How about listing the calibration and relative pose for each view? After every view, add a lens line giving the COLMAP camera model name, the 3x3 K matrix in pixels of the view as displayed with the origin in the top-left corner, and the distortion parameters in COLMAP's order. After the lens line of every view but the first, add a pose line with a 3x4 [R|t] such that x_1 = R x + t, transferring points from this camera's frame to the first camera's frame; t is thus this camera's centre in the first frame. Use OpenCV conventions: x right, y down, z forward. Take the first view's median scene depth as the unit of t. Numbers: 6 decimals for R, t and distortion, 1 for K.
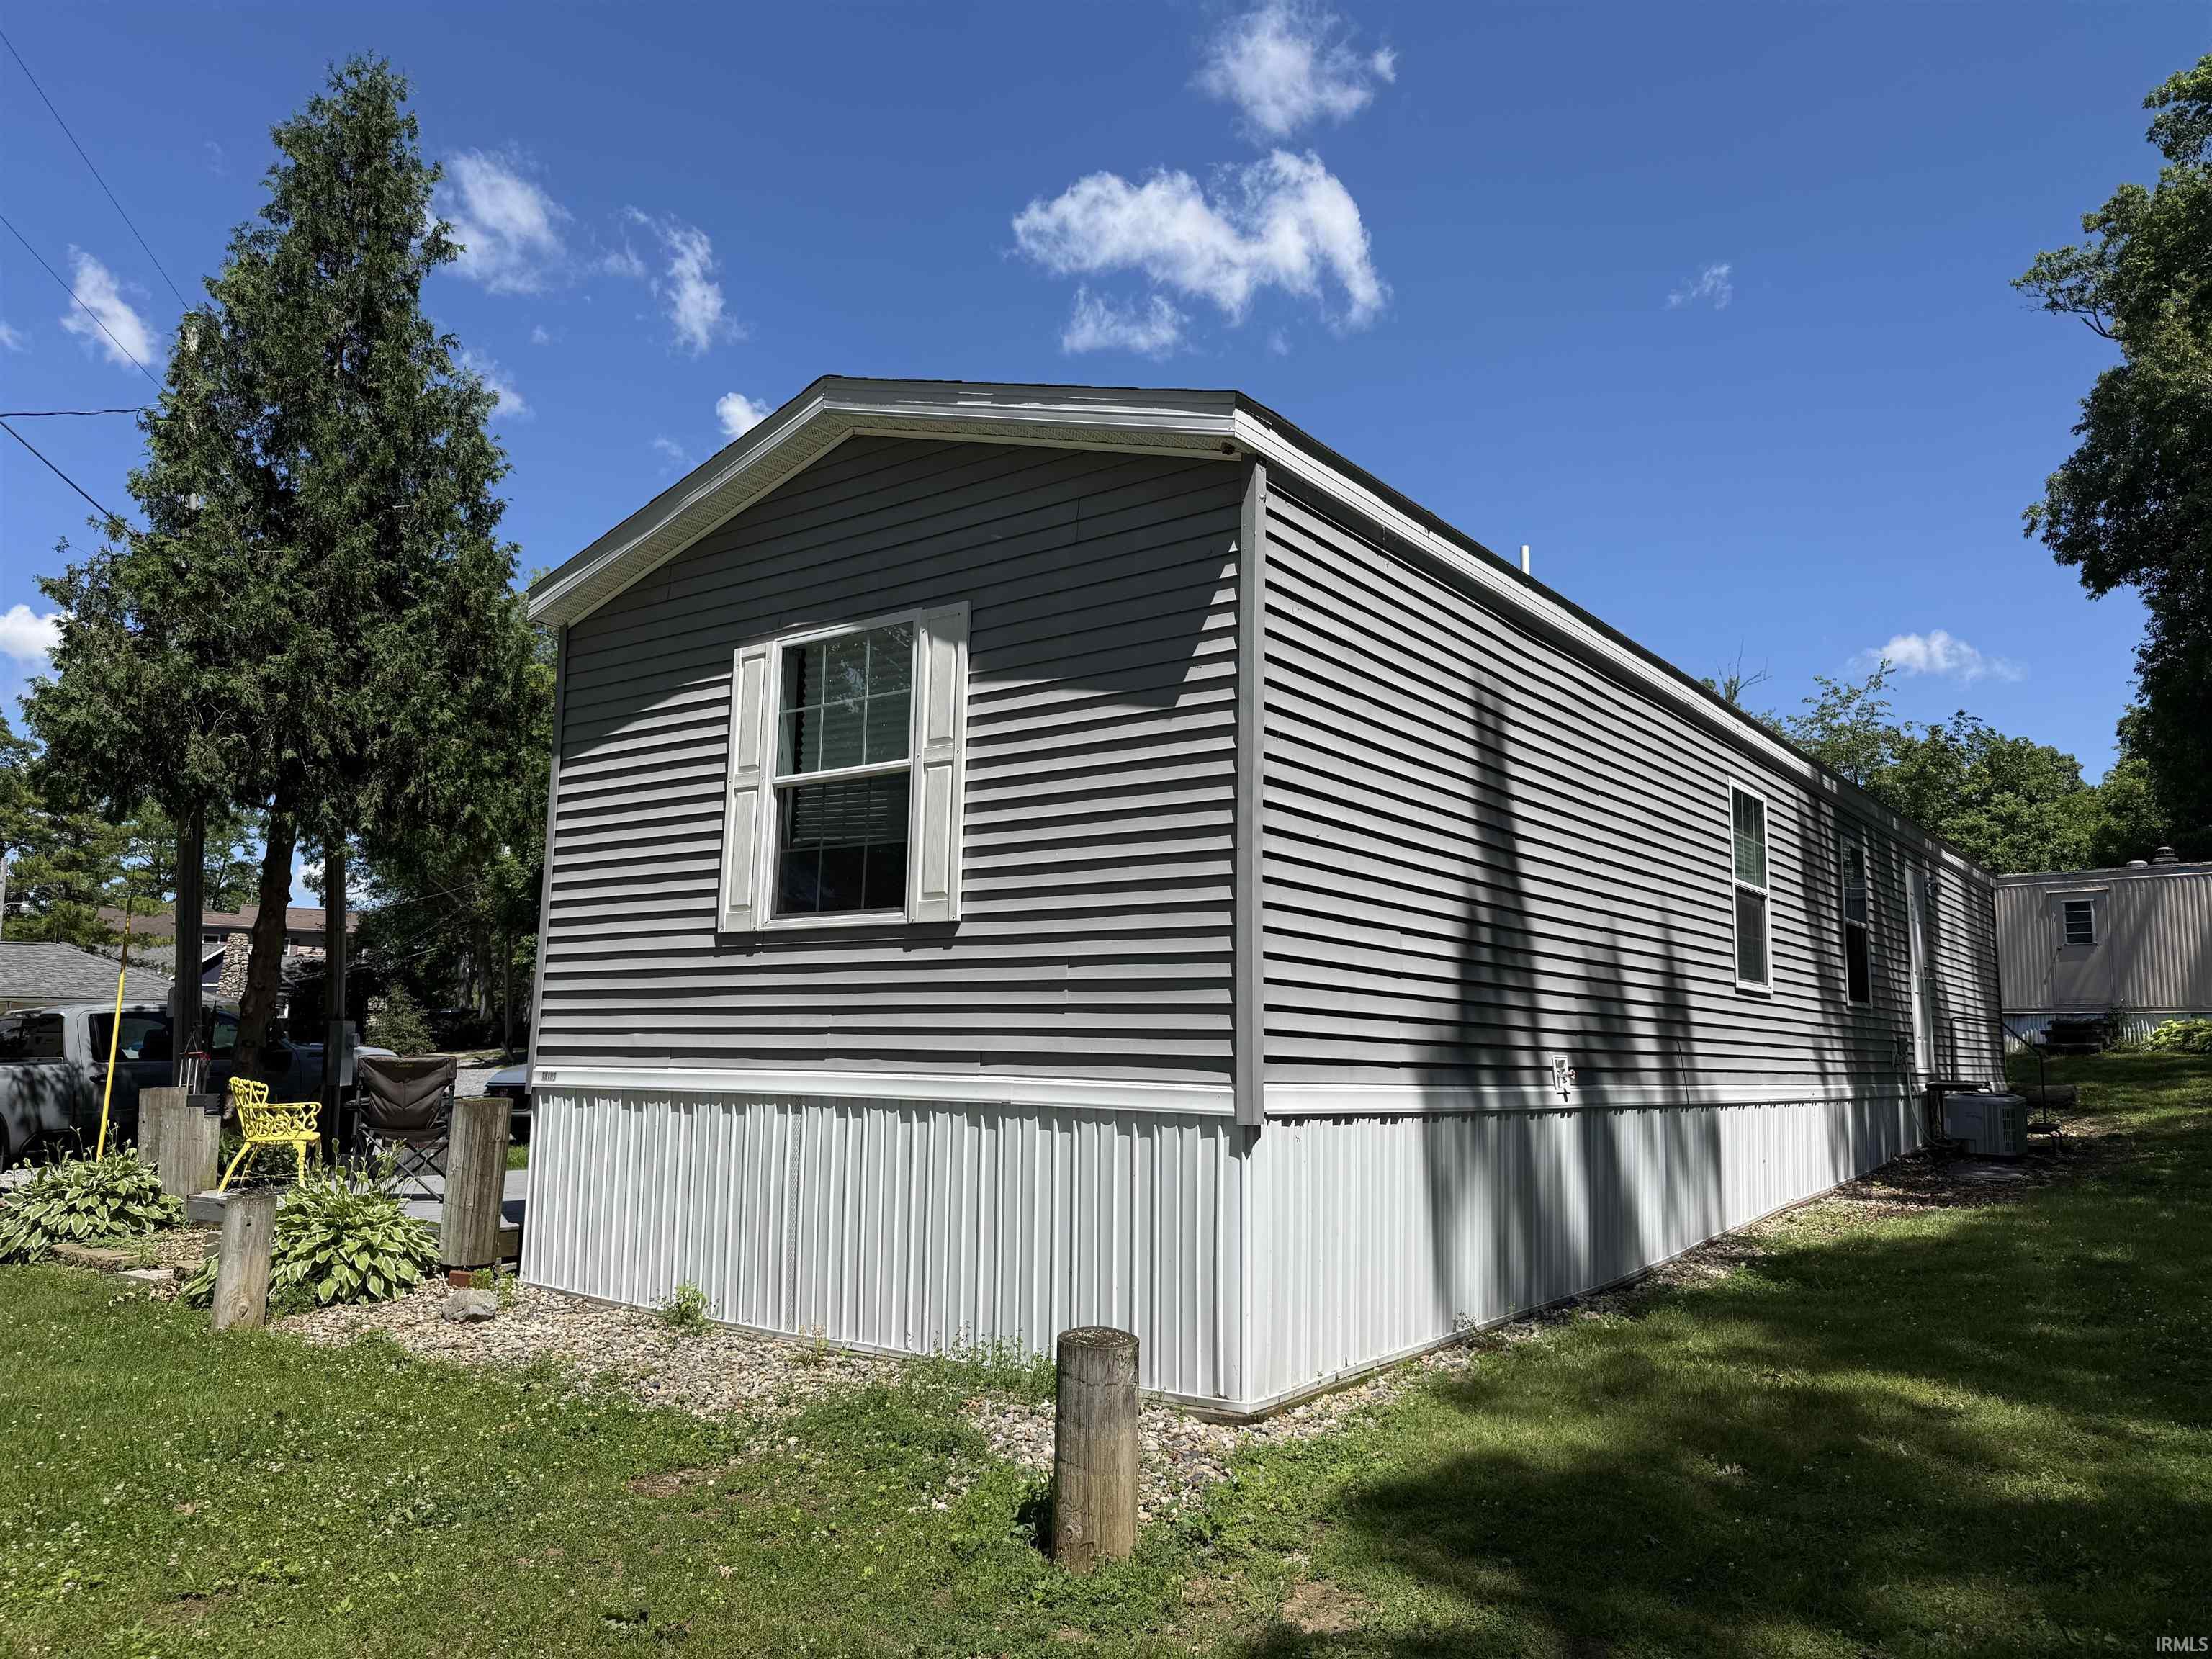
lens RADIAL K [[1568.1, 0, 1093.8], [0, 1568.1, 838.8], [0, 0, 1]] dist [0.034796, -0.007847]
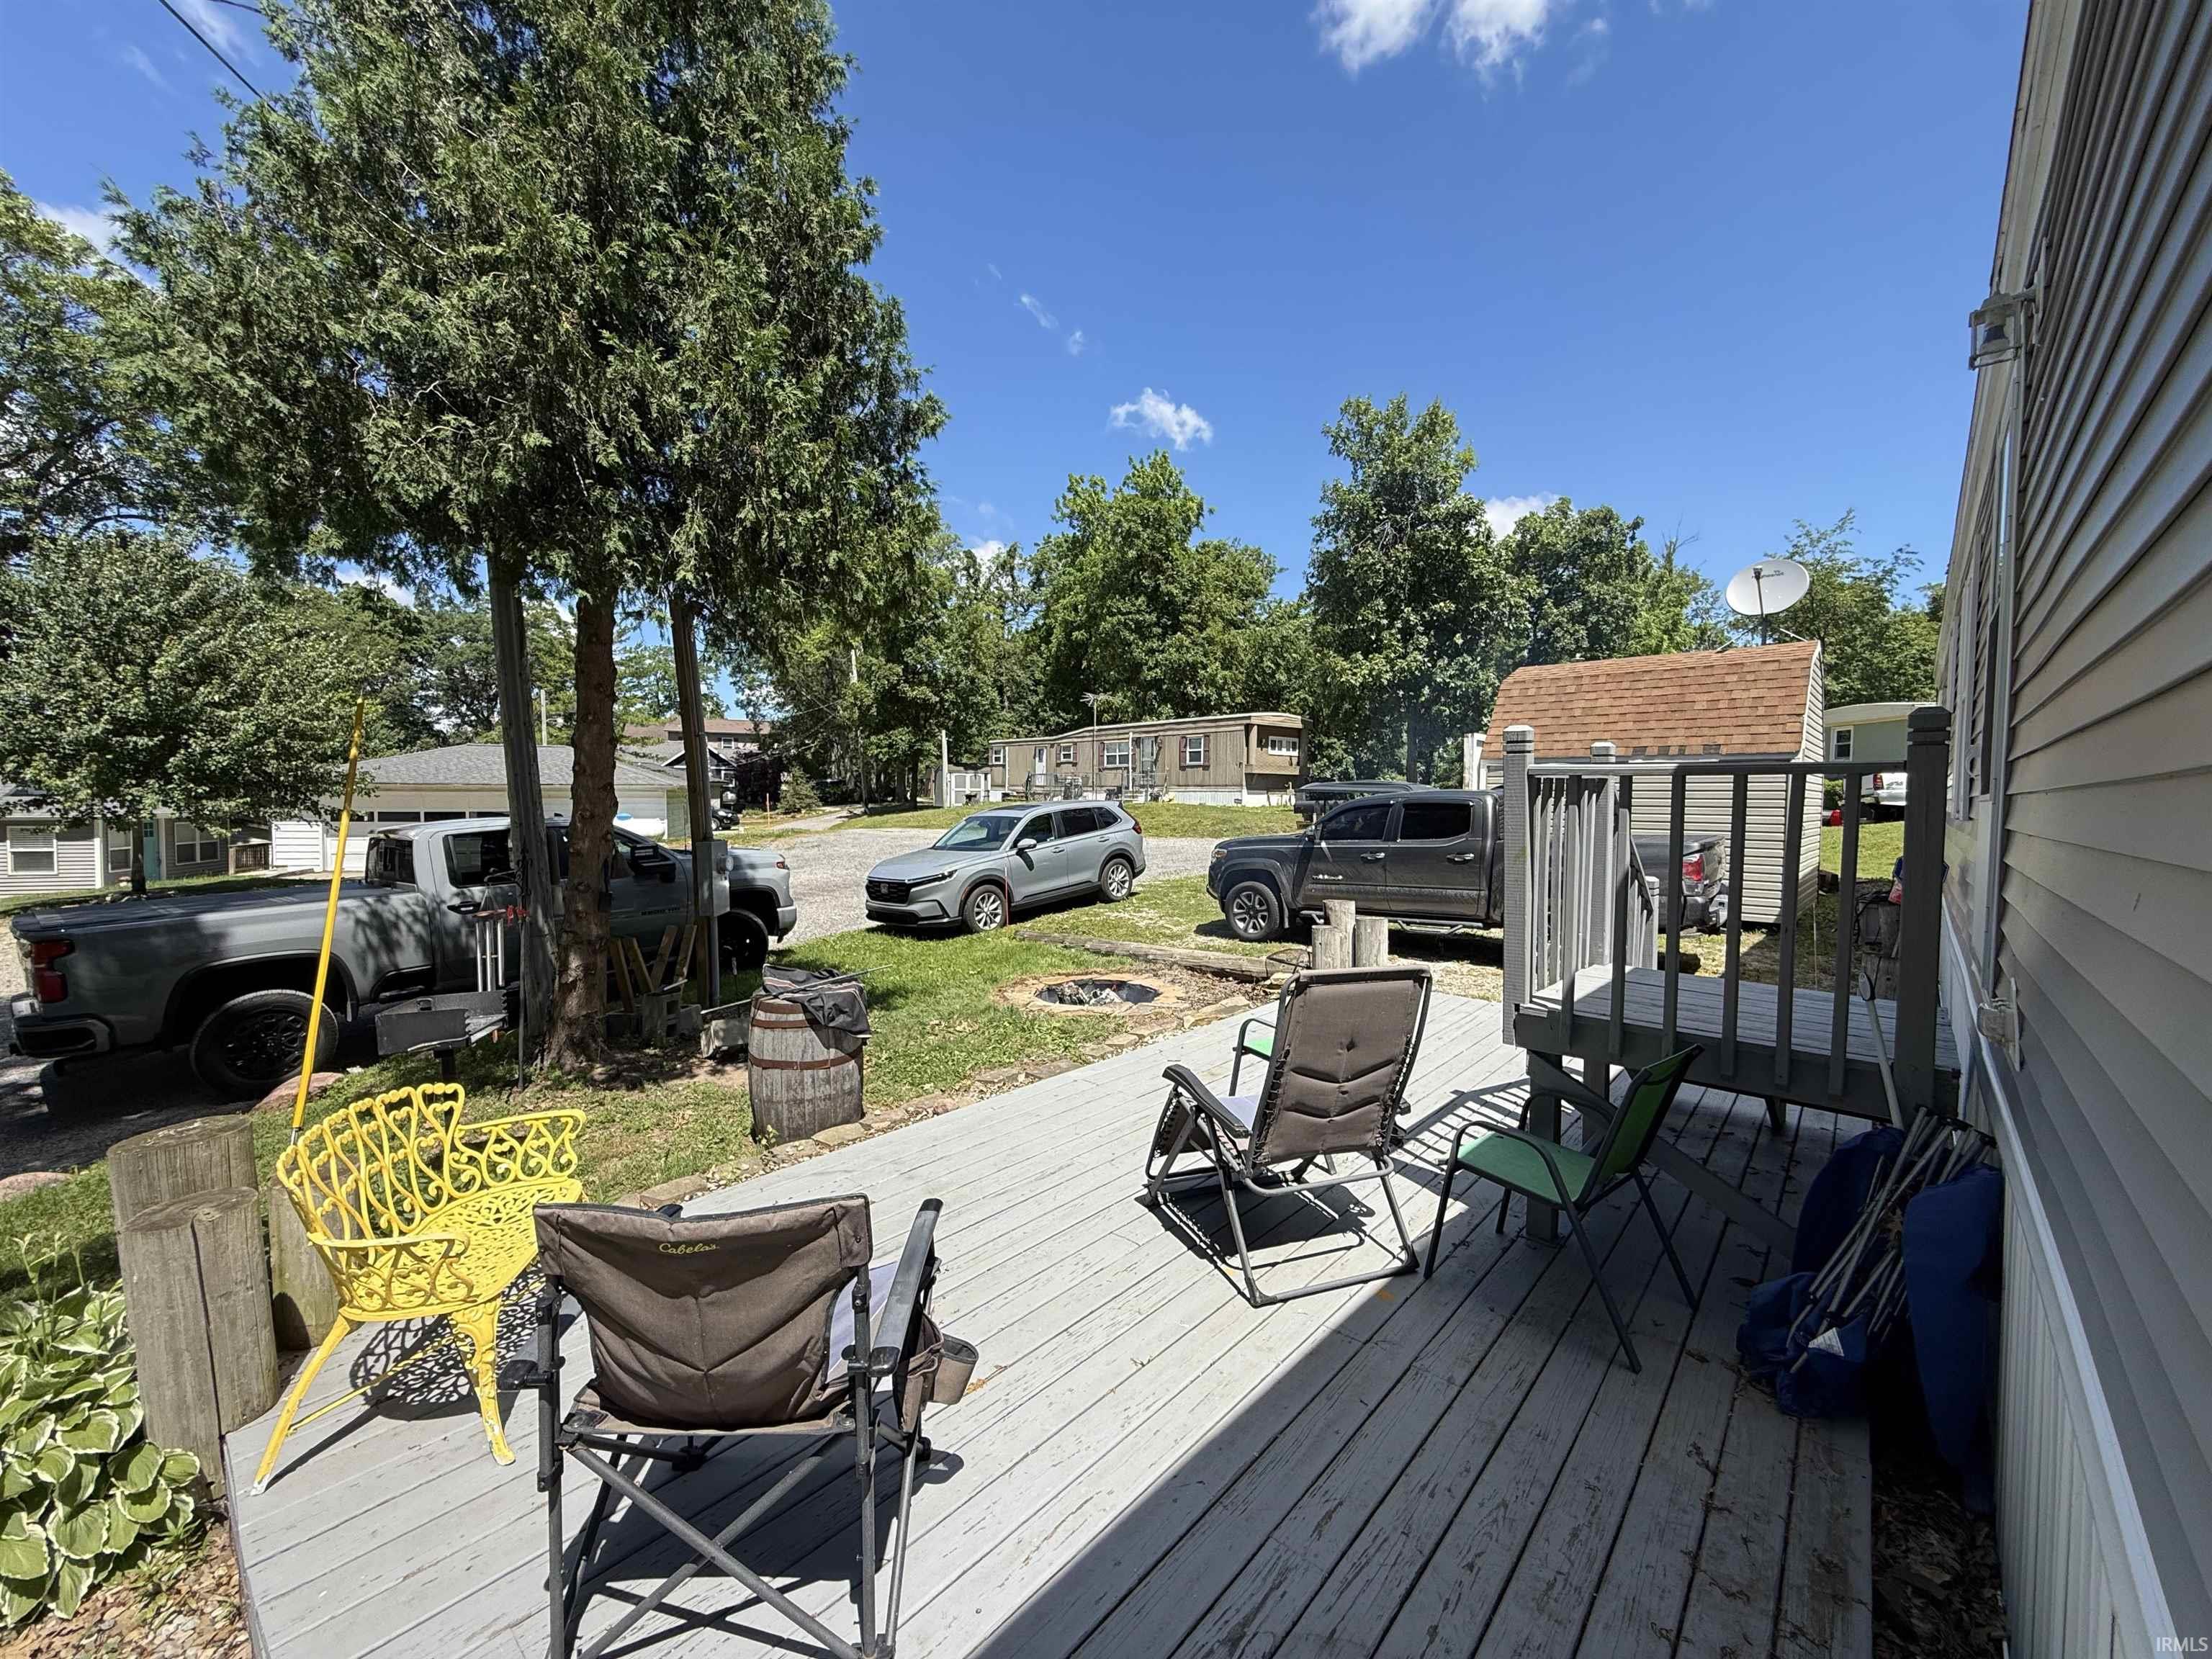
lens RADIAL K [[878.3, 0, 1109.1], [0, 878.3, 819.7], [0, 0, 1]] dist [-0.001080, 0.000003]
pose [[0.996938, -0.012177, -0.077248, -0.098968], [0.024698, 0.986271, 0.163278, 0.013758], [0.074200, -0.164685, 0.983551, 0.244086]]
